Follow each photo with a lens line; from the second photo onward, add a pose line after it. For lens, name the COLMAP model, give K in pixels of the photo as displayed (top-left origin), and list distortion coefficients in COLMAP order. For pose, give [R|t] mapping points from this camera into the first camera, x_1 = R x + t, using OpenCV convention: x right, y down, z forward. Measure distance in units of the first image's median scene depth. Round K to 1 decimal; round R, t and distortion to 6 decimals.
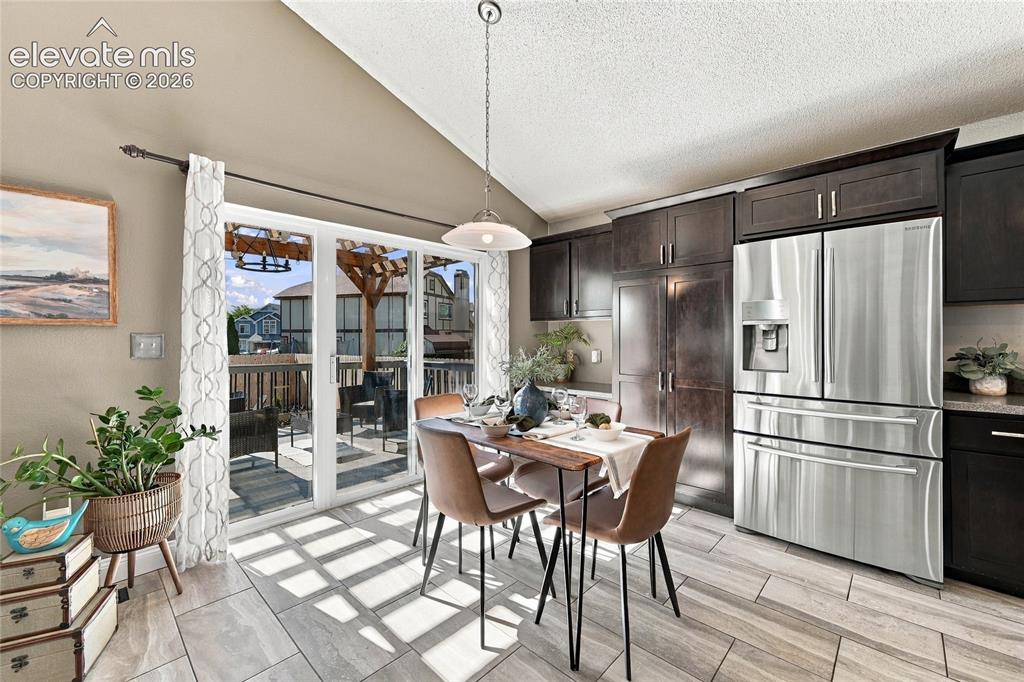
lens RADIAL K [[409.1, 0, 515.8], [0, 409.1, 338.4], [0, 0, 1]] dist [-0.002754, -0.000433]
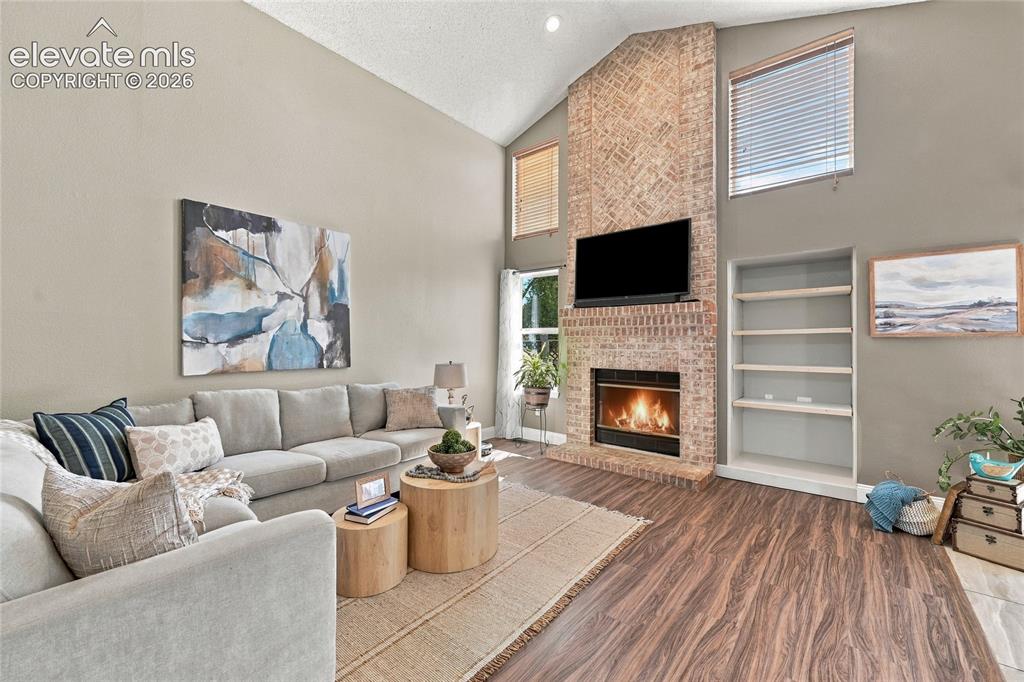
lens RADIAL K [[409.1, 0, 519.5], [0, 409.1, 337.6], [0, 0, 1]] dist [-0.002754, -0.000433]
pose [[0.082220, -0.010533, -0.996559, 0.206319], [-0.011715, 0.999865, -0.011534, 0.007646], [0.996545, 0.012623, 0.082086, -0.754328]]
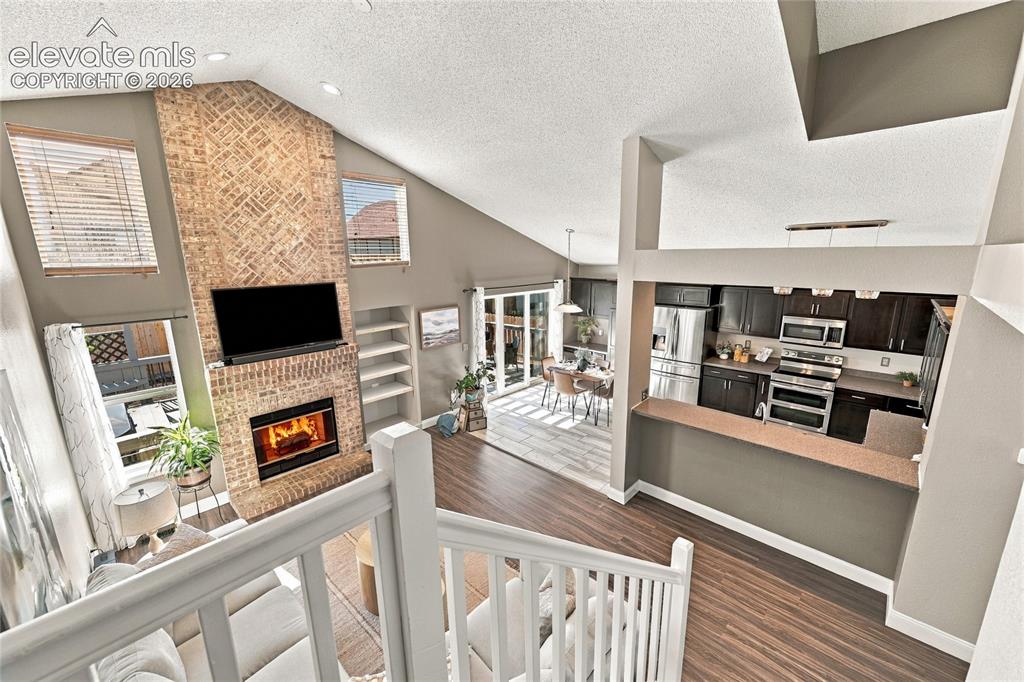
lens RADIAL K [[409.1, 0, 517.2], [0, 409.1, 344.1], [0, 0, 1]] dist [-0.002754, -0.000433]
pose [[0.999946, -0.008630, 0.005703, -0.551945], [0.007208, 0.976731, 0.214348, -0.761706], [-0.007421, -0.214296, 0.976741, -2.379747]]
